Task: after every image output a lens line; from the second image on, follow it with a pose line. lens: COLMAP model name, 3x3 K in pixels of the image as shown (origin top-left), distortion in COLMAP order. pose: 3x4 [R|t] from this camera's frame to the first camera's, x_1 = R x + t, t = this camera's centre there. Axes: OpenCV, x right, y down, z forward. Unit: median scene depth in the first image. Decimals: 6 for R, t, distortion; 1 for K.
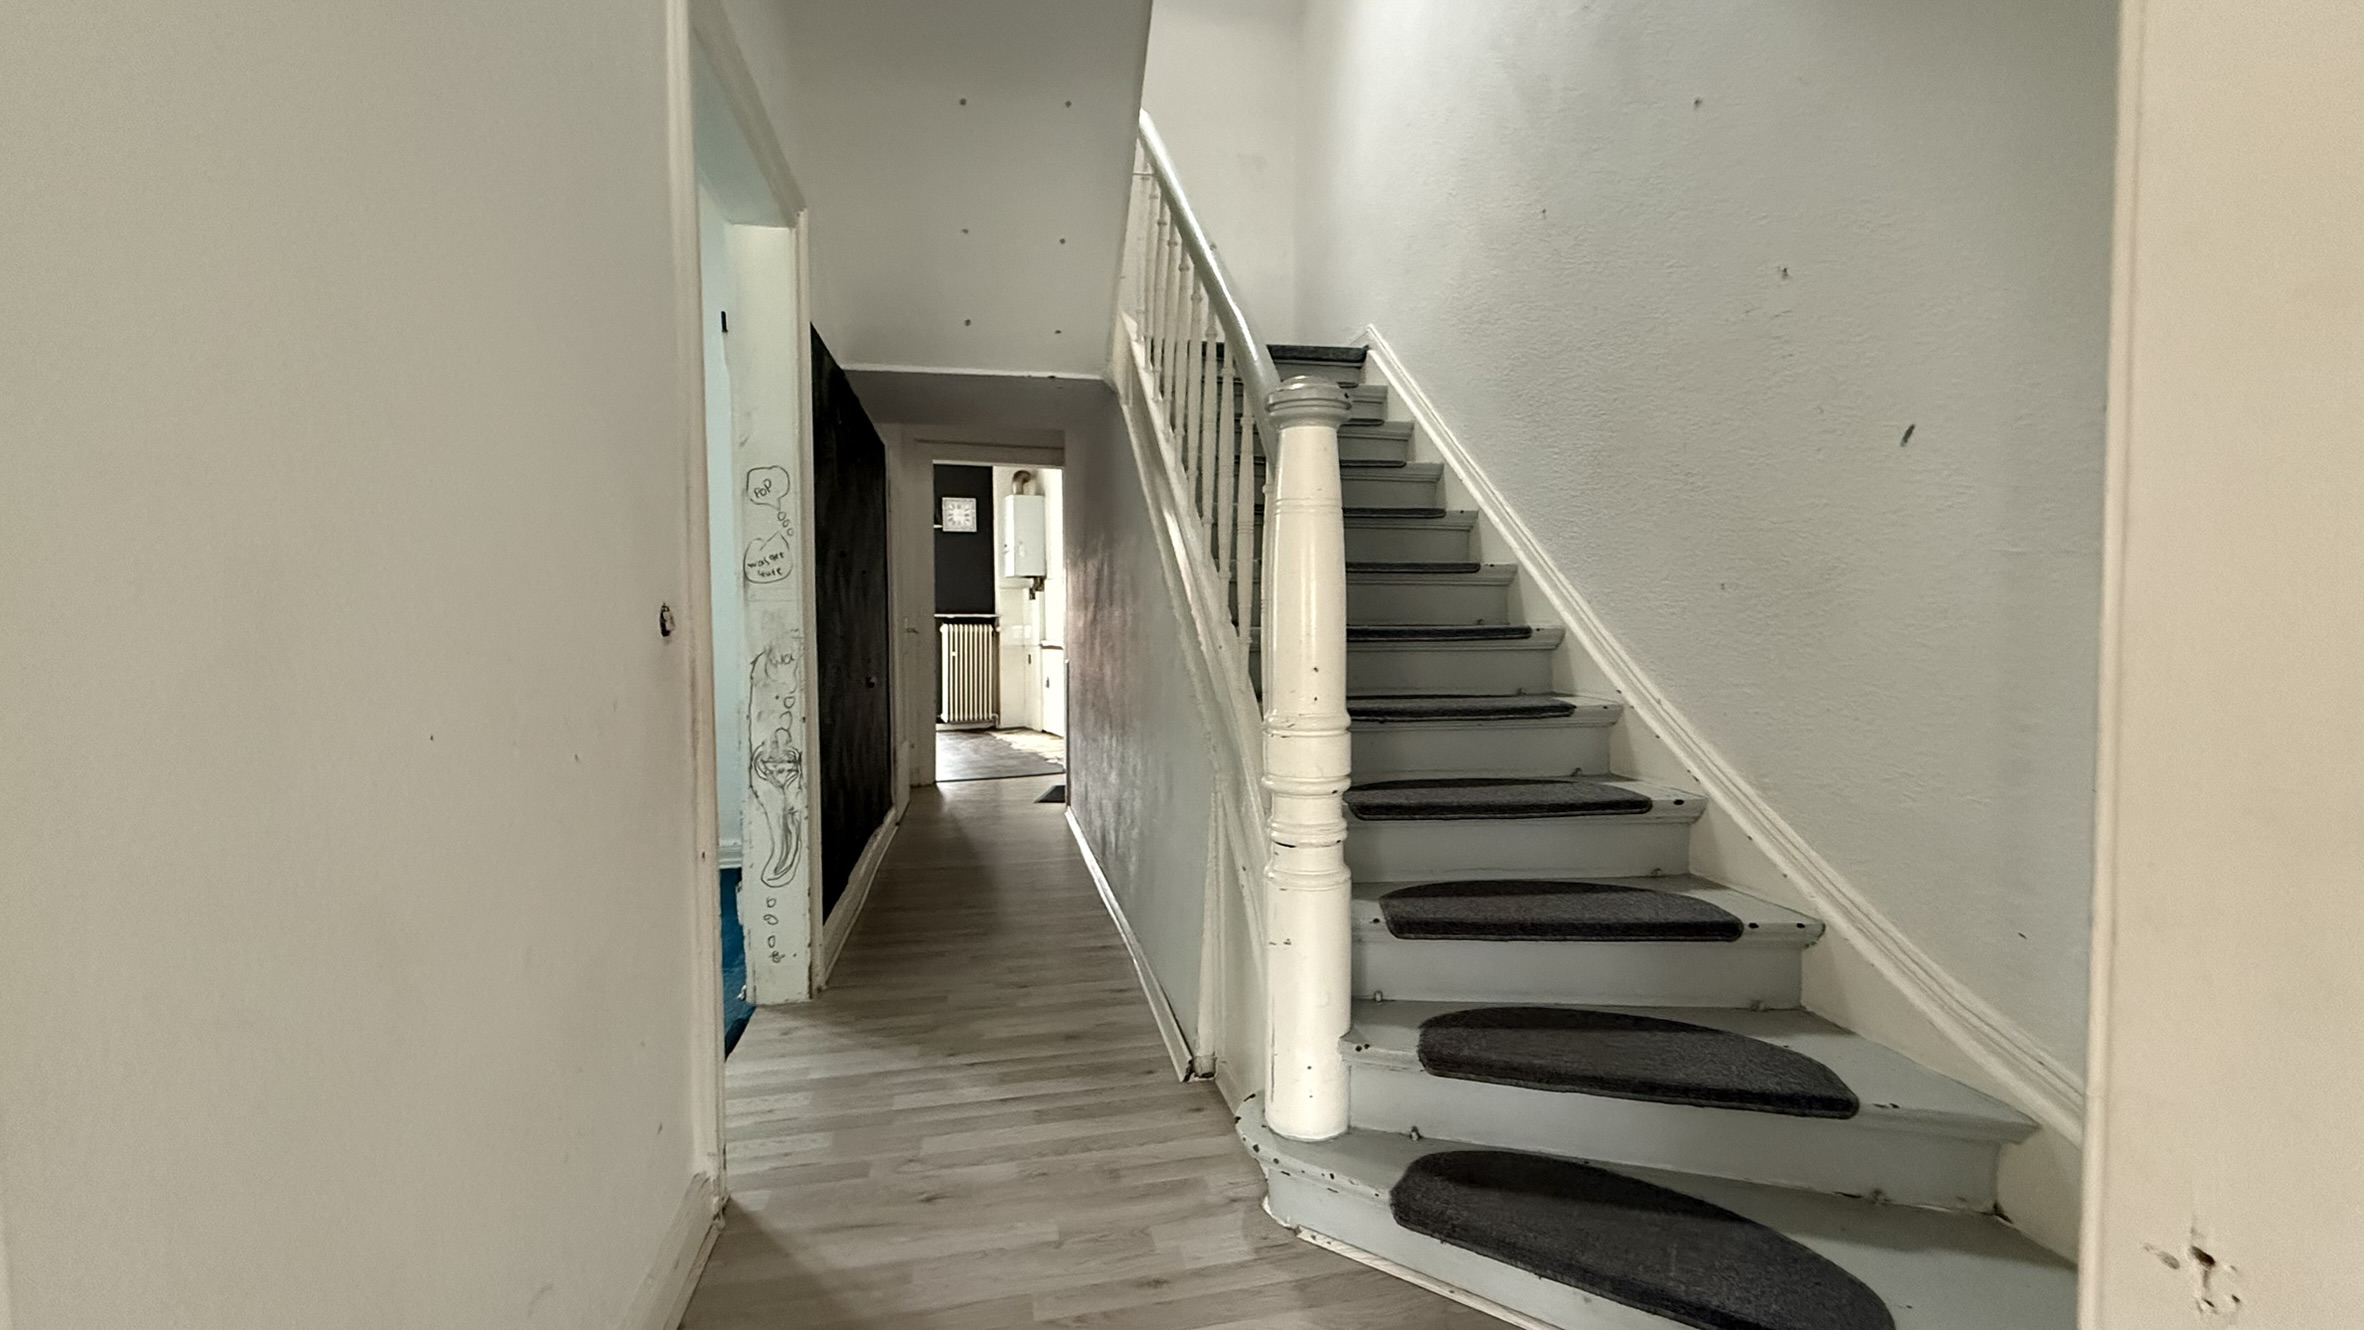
lens RADIAL K [[942.2, 0, 1174.2], [0, 942.2, 662.9], [0, 0, 1]] dist [0.001617, 0.000168]
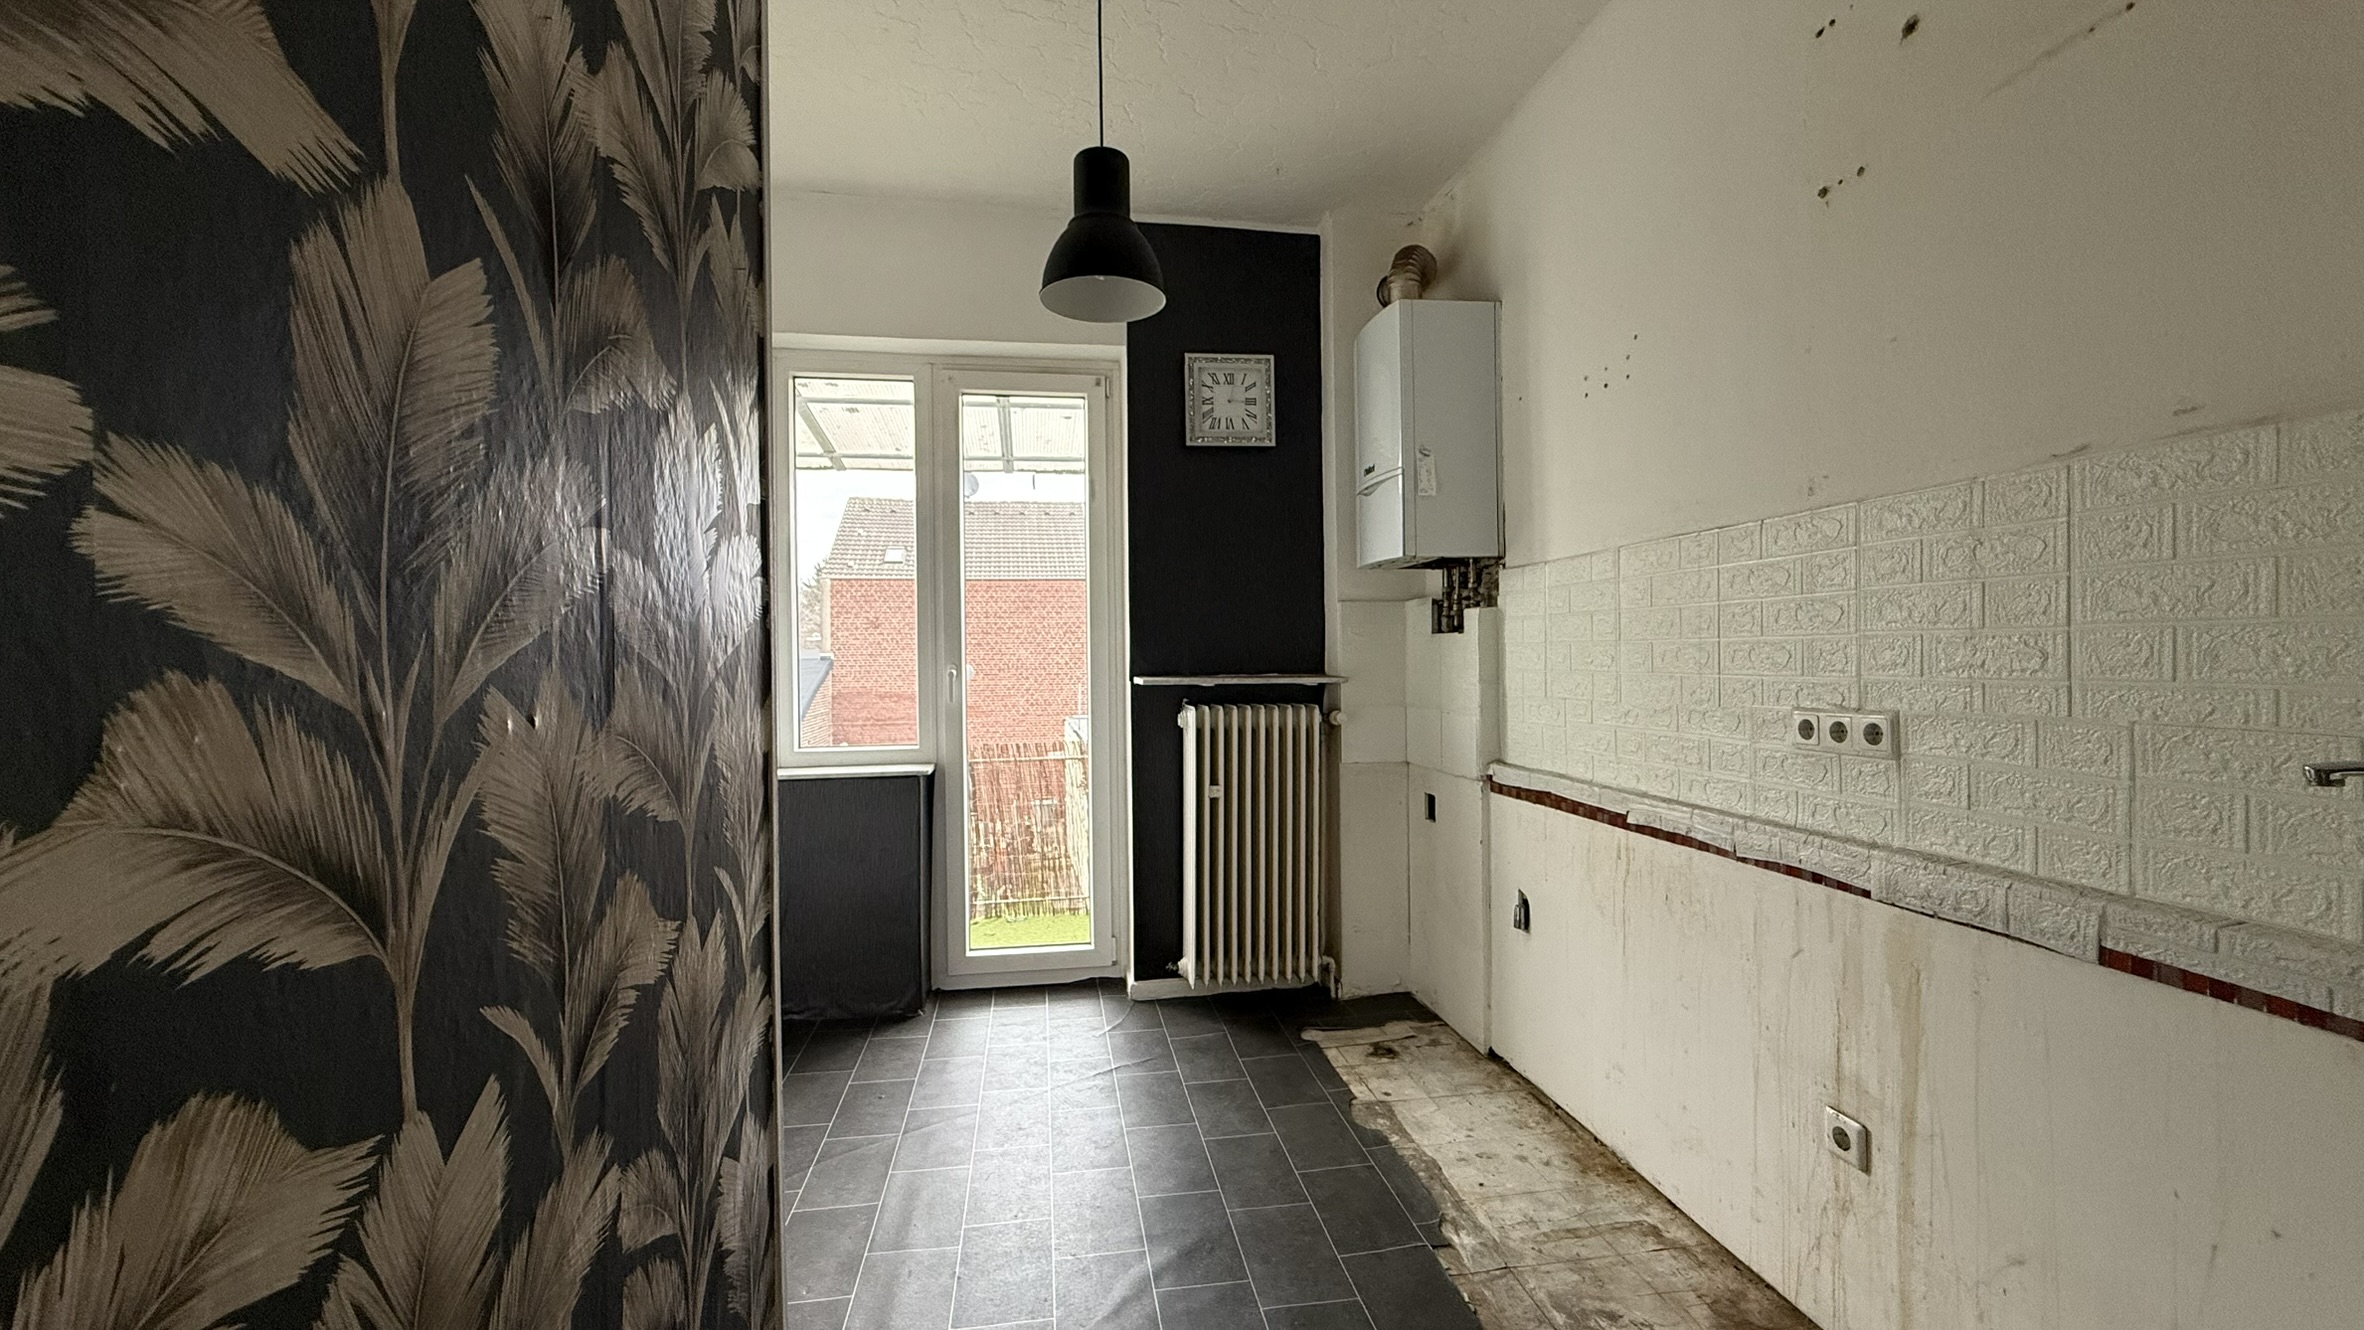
lens RADIAL K [[942.2, 0, 1174.2], [0, 942.2, 662.9], [0, 0, 1]] dist [0.001617, 0.000168]
pose [[0.964322, -0.004757, -0.264691, -0.154347], [-0.004586, 0.999388, -0.034670, -0.044454], [0.264694, 0.034647, 0.963710, 0.652676]]
